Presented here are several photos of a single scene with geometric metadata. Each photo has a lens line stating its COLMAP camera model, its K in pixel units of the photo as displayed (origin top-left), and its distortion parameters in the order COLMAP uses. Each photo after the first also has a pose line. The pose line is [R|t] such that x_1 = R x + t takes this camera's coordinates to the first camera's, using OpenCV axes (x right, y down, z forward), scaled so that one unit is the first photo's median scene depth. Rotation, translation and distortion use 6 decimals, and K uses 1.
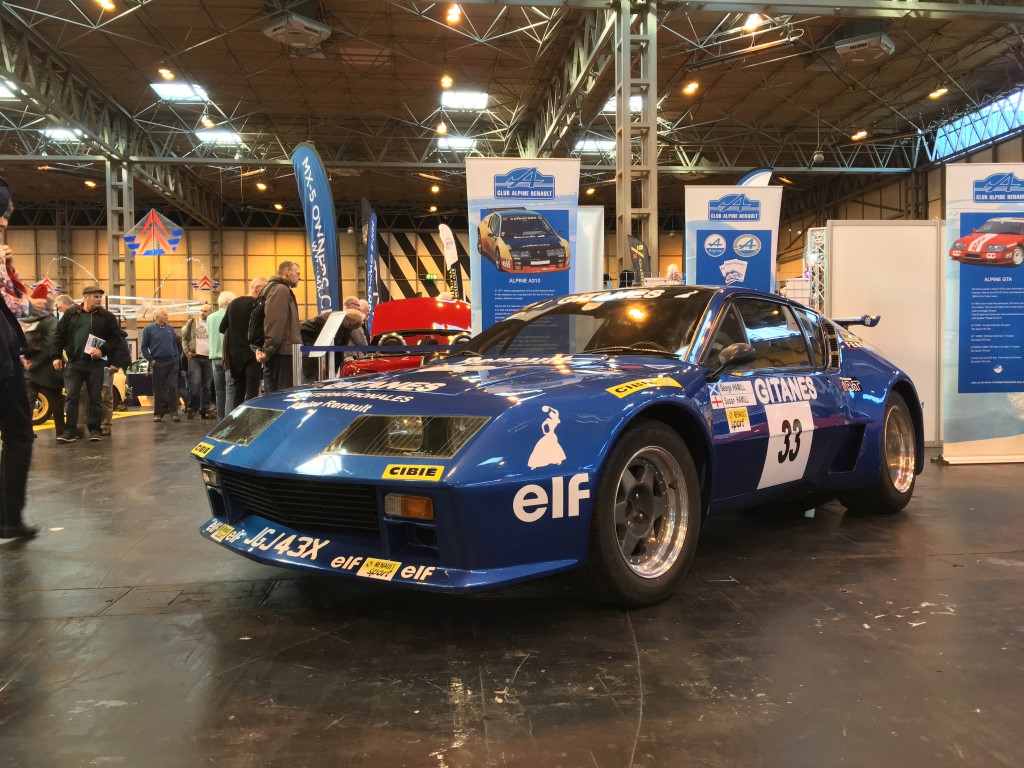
lens RADIAL K [[877.7, 0, 512.0], [0, 877.7, 384.0], [0, 0, 1]] dist [0.069061, -0.111395]
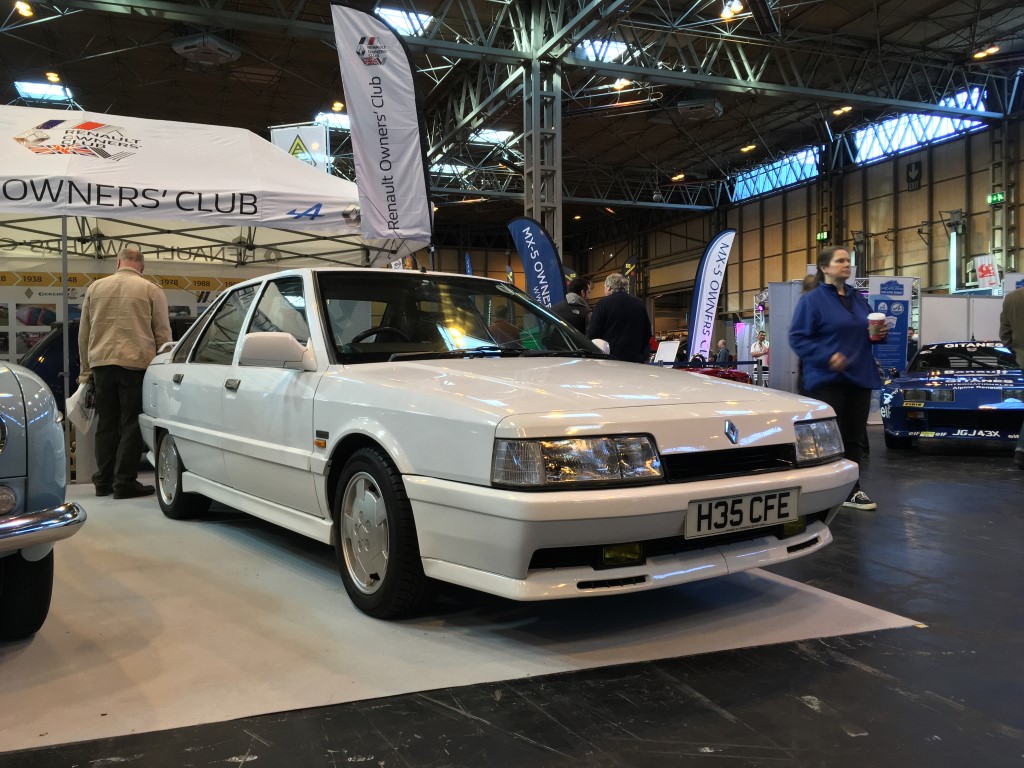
lens RADIAL K [[877.7, 0, 512.0], [0, 877.7, 384.0], [0, 0, 1]] dist [0.069061, -0.111395]
pose [[0.967775, 0.001863, 0.251810, -0.144729], [0.000407, 0.999960, -0.008962, 0.002255], [-0.251817, 0.008776, 0.967735, -0.085594]]
